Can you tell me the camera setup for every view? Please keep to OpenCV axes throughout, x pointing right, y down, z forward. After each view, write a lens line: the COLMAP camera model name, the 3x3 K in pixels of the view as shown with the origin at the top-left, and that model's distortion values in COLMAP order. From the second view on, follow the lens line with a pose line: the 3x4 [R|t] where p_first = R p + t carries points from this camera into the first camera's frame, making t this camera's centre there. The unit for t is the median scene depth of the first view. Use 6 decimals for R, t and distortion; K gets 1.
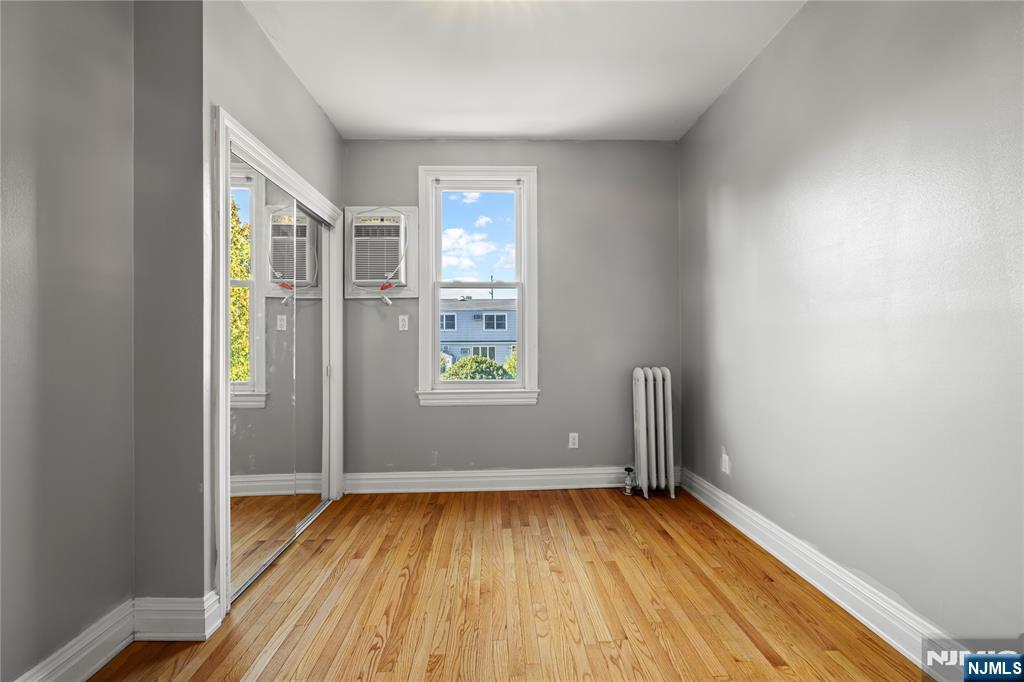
lens RADIAL K [[396.0, 0, 512.0], [0, 396.0, 341.0], [0, 0, 1]] dist [-0.000208, 0.000067]
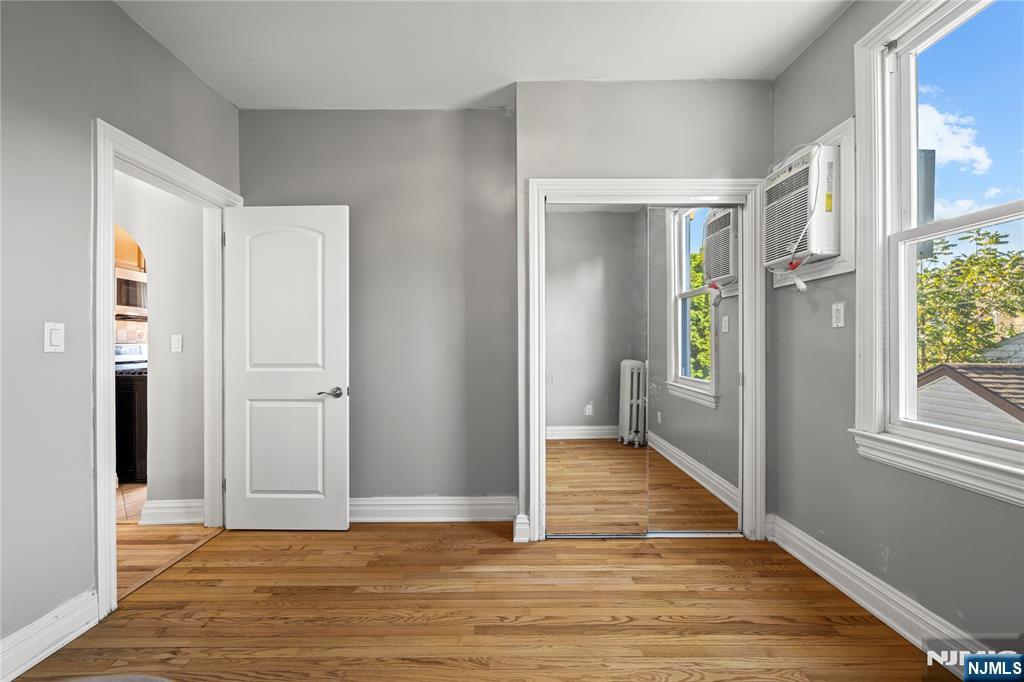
lens RADIAL K [[421.5, 0, 512.0], [0, 421.5, 341.0], [0, 0, 1]] dist [-0.000100, -0.000063]
pose [[-0.032556, 0.014945, -0.999358, 0.428846], [0.011084, 0.999832, 0.014591, -0.021848], [0.999408, -0.010602, -0.032716, 0.538856]]
